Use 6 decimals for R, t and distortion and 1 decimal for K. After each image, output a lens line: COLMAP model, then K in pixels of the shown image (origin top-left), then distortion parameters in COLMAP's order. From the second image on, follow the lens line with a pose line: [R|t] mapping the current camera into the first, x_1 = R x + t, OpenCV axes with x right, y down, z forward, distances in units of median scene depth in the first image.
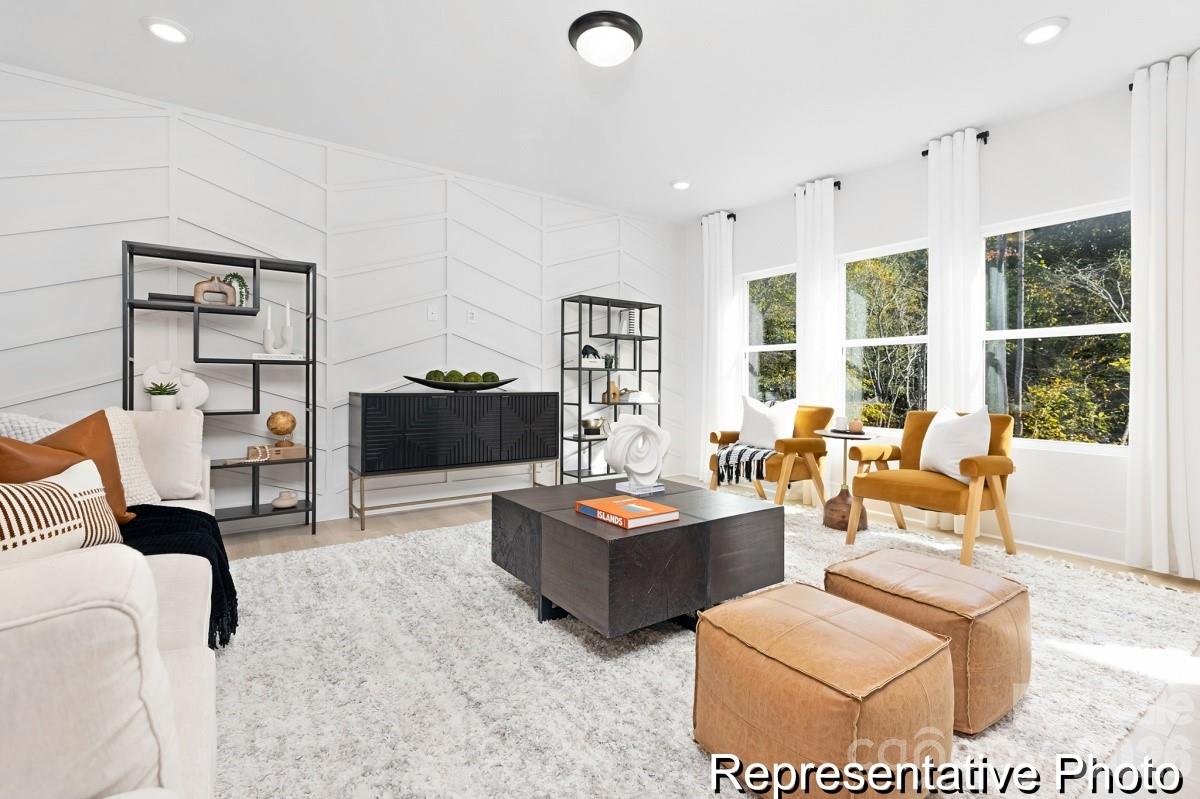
lens RADIAL K [[538.9, 0, 602.5], [0, 538.9, 391.5], [0, 0, 1]] dist [0.002489, 0.000502]
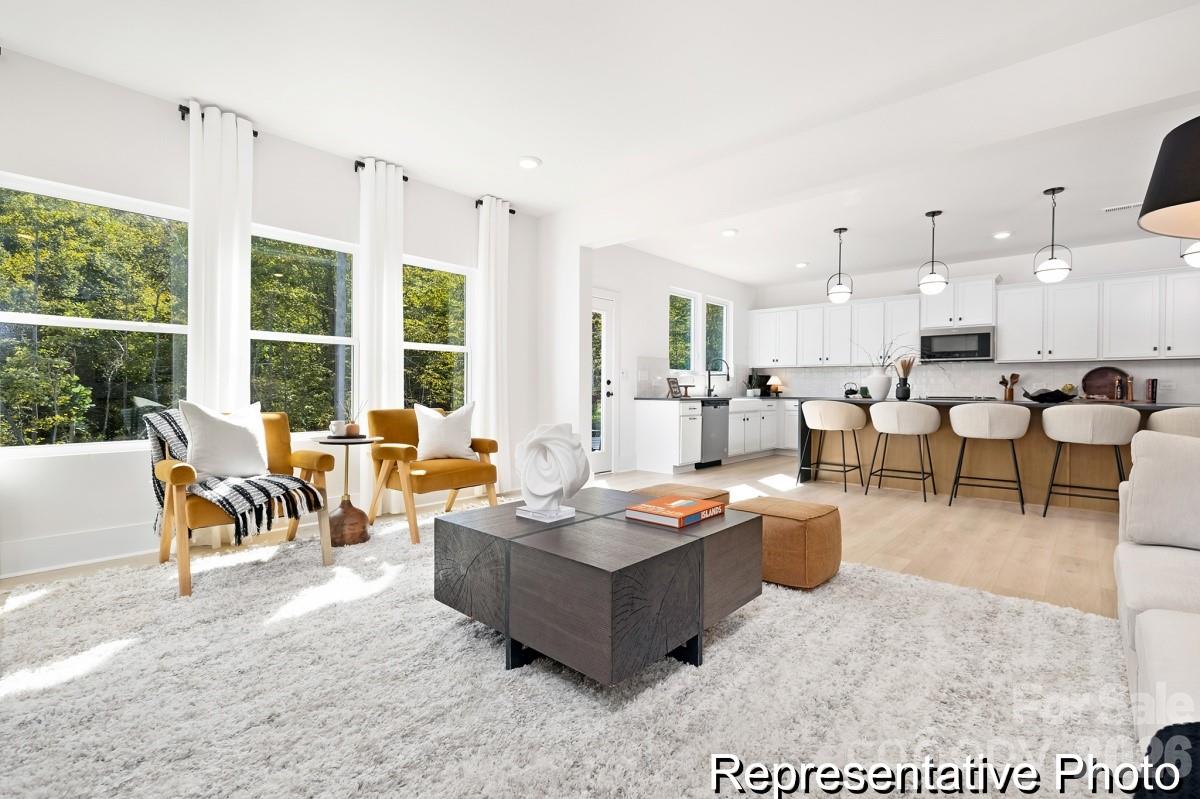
lens RADIAL K [[538.9, 0, 599.0], [0, 538.9, 393.1], [0, 0, 1]] dist [0.002489, 0.000502]
pose [[-0.234762, -0.011747, 0.971982, -0.931031], [0.000888, 0.999924, 0.012299, -0.016752], [-0.972053, 0.003750, -0.234733, 1.396261]]
